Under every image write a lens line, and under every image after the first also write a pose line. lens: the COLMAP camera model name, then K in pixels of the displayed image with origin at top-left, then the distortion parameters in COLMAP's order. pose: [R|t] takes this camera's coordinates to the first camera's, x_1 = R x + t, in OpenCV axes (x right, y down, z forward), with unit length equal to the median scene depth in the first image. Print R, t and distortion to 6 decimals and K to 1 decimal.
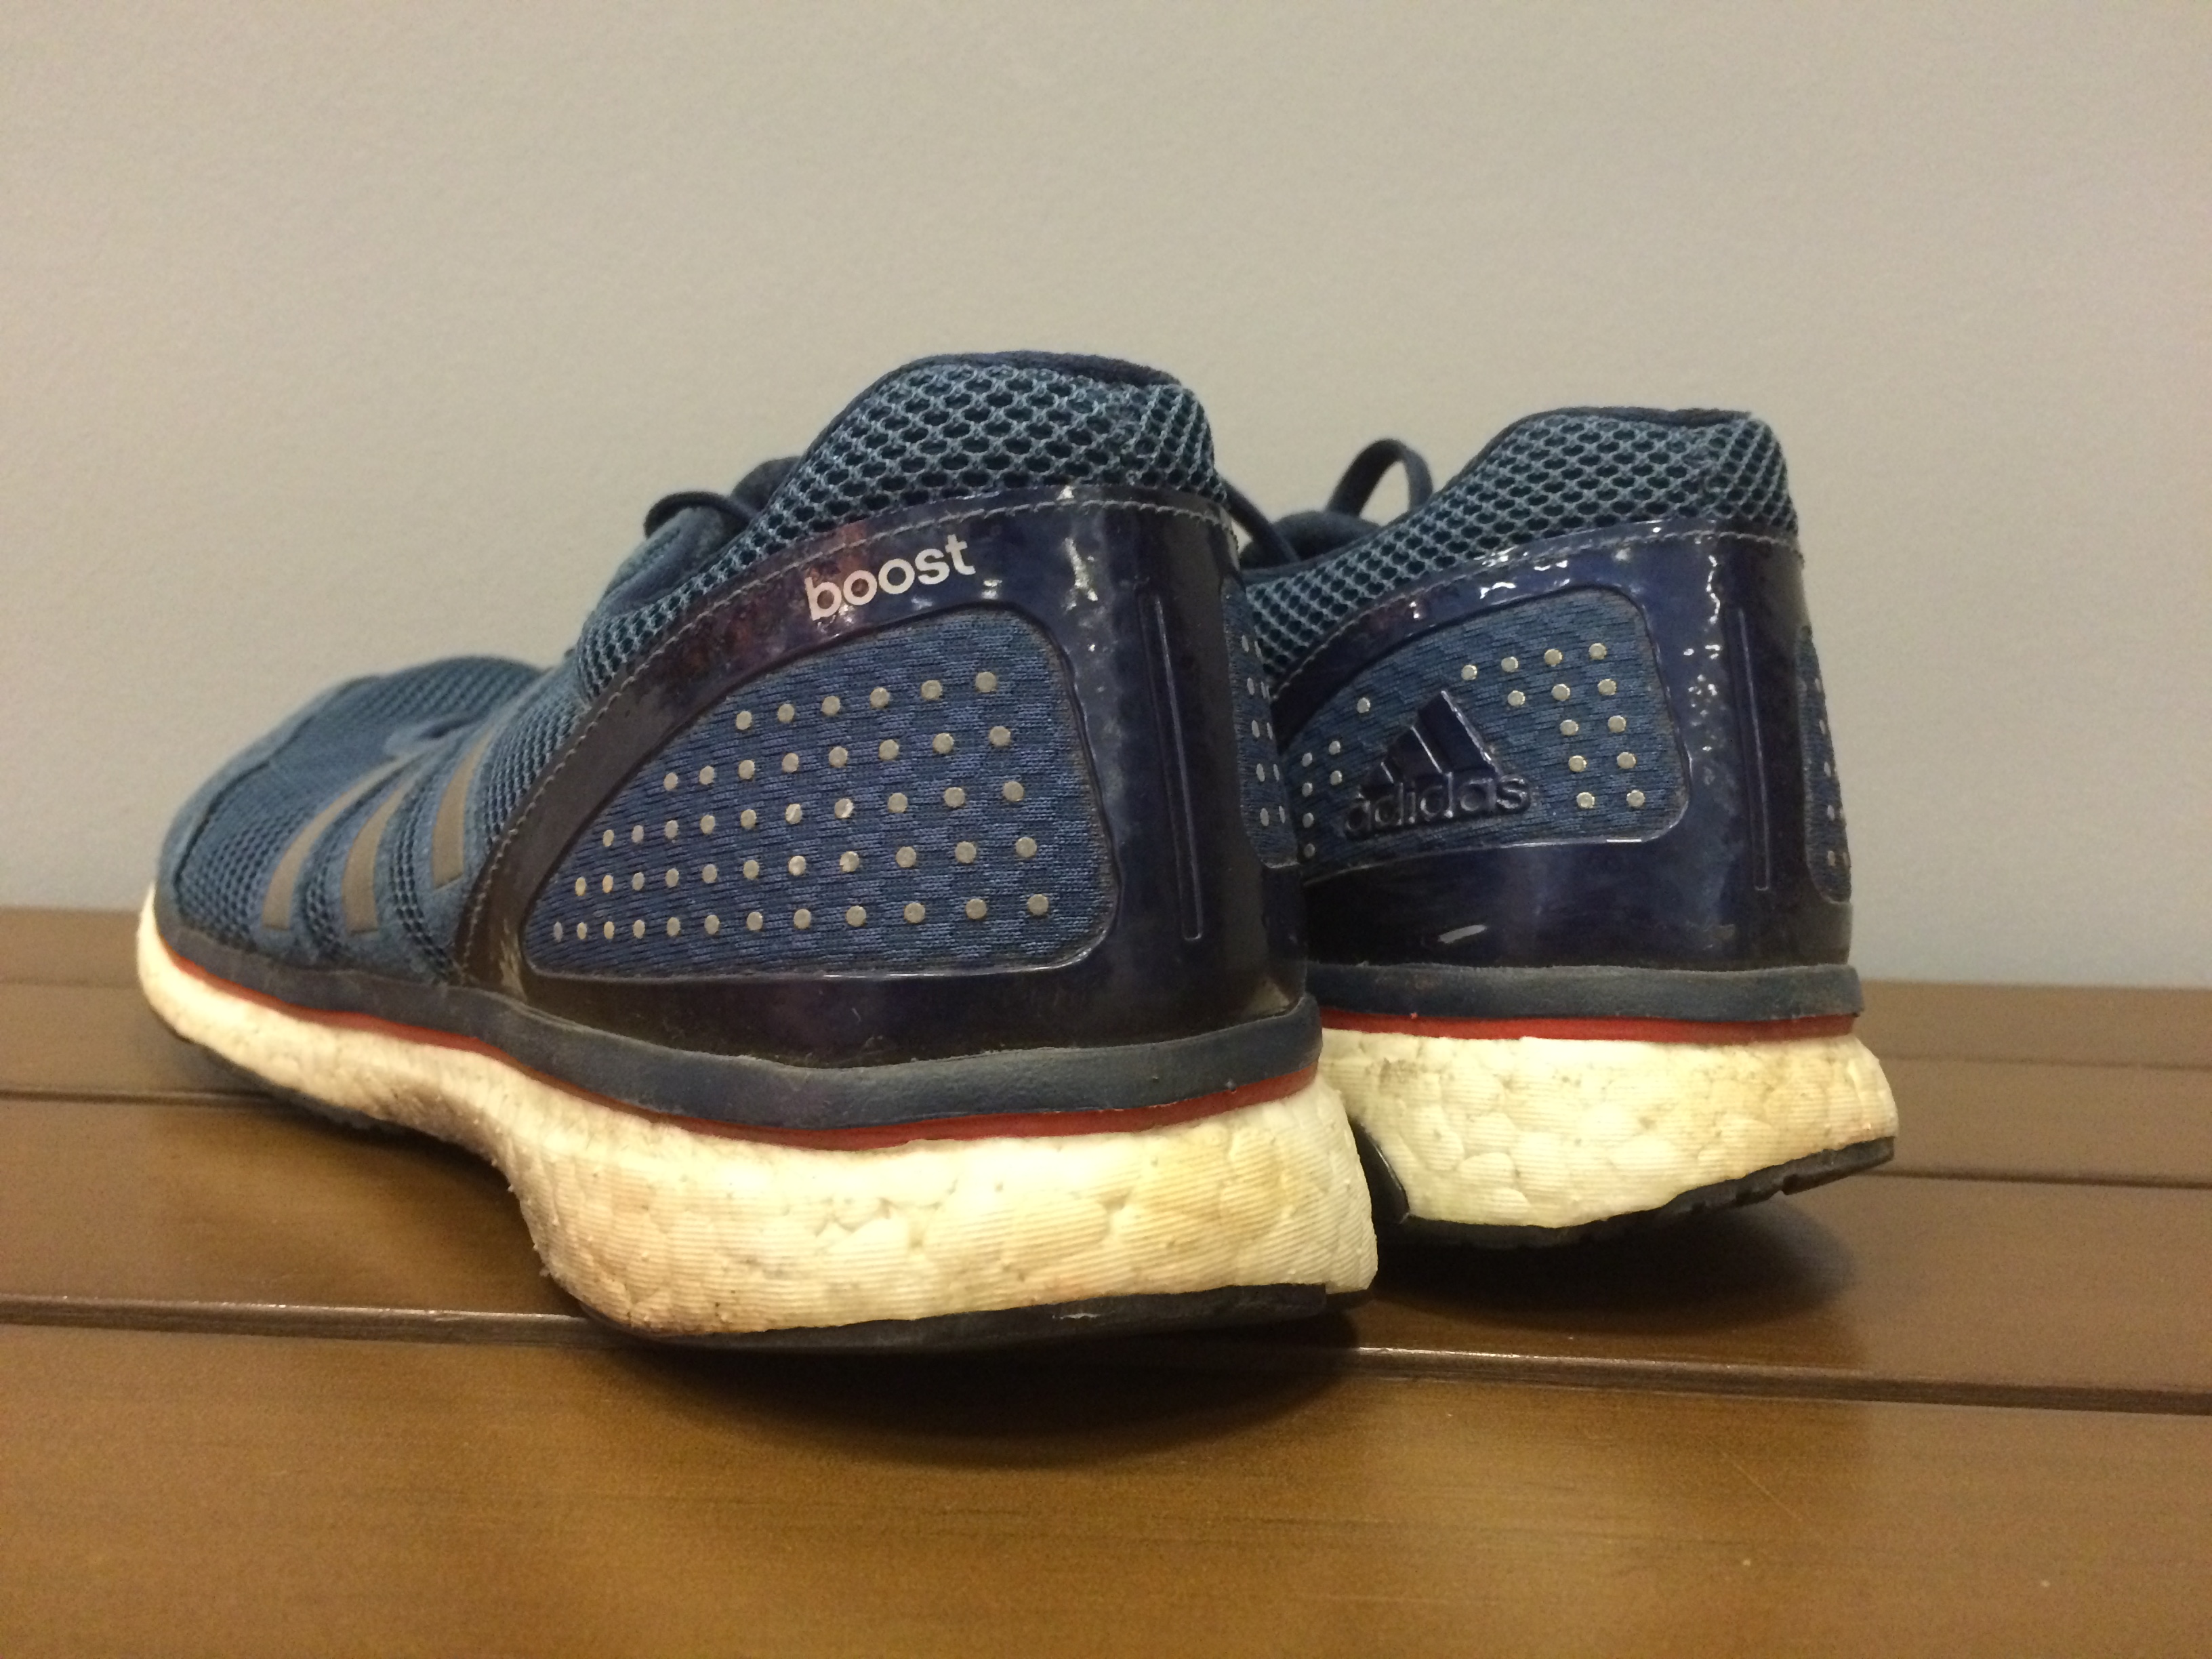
lens RADIAL K [[1861.6, 0, 1145.9], [0, 1861.6, 835.5], [0, 0, 1]] dist [0.075294, 0.000691]
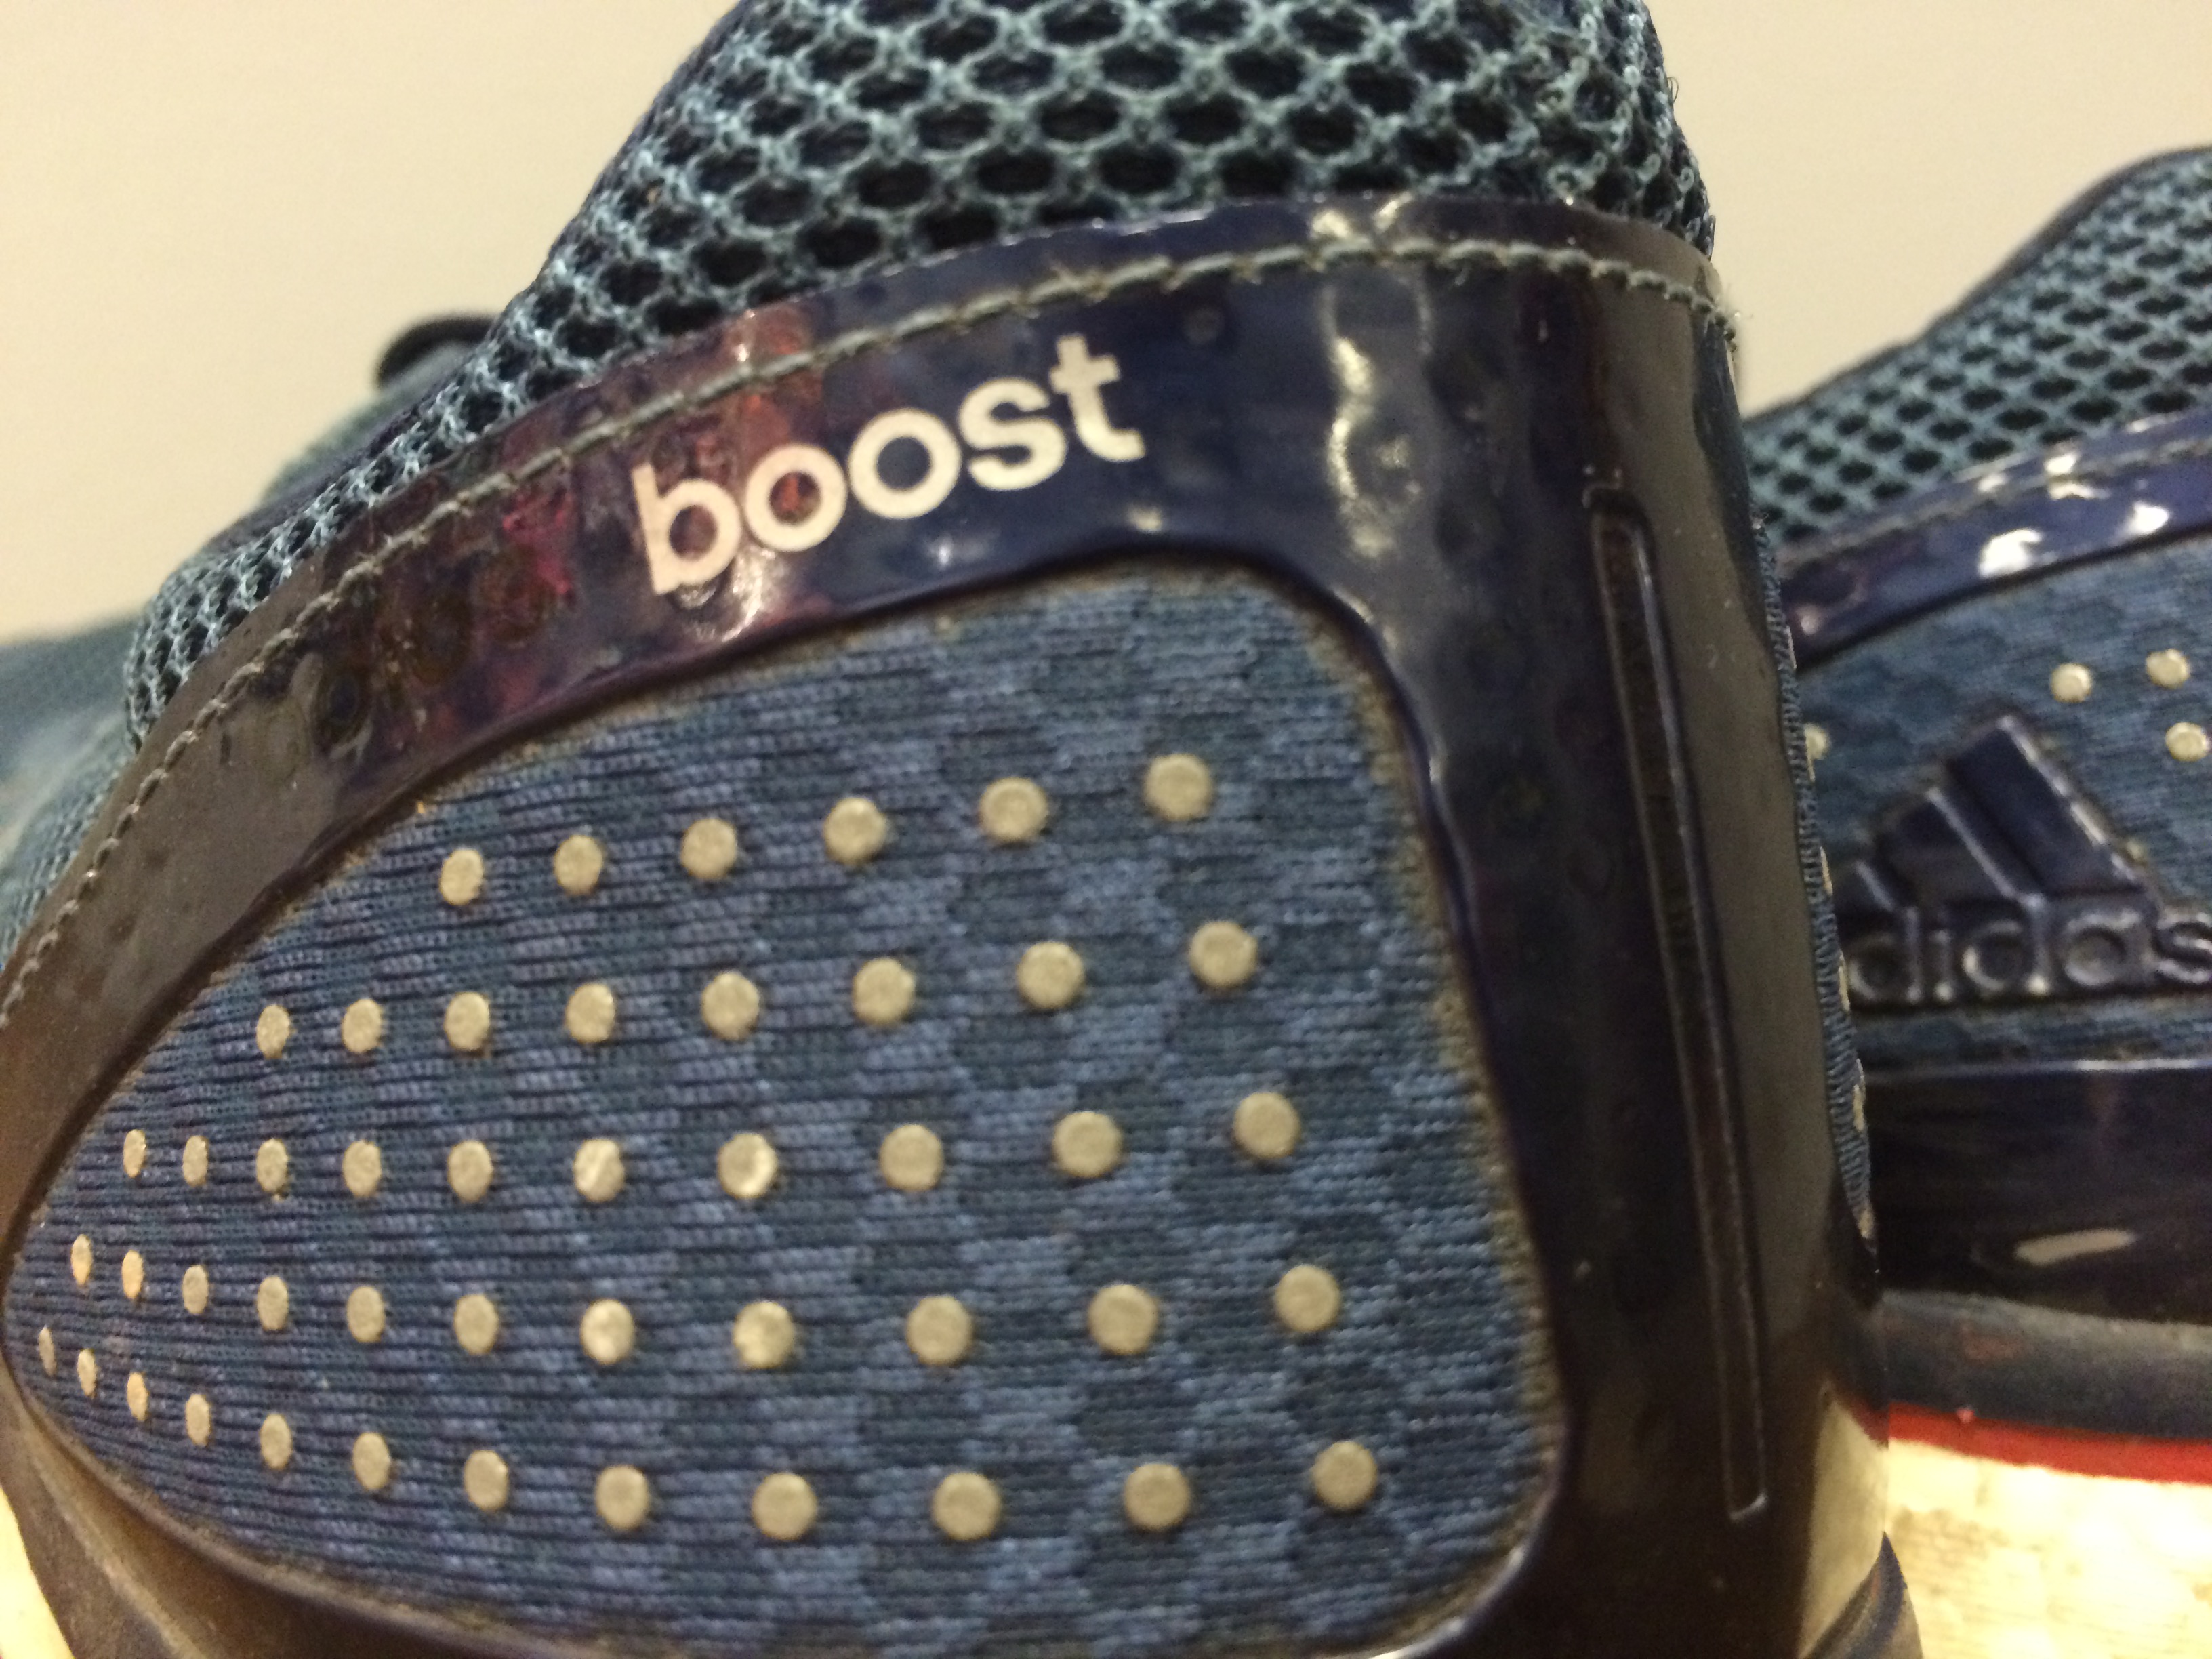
lens RADIAL K [[1944.2, 0, 1111.4], [0, 1944.2, 836.3], [0, 0, 1]] dist [0.074521, -0.144090]
pose [[0.999847, 0.002924, 0.017270, -0.101580], [-0.003576, 0.999279, 0.037808, -0.085000], [-0.017147, -0.037864, 0.999136, 0.643528]]
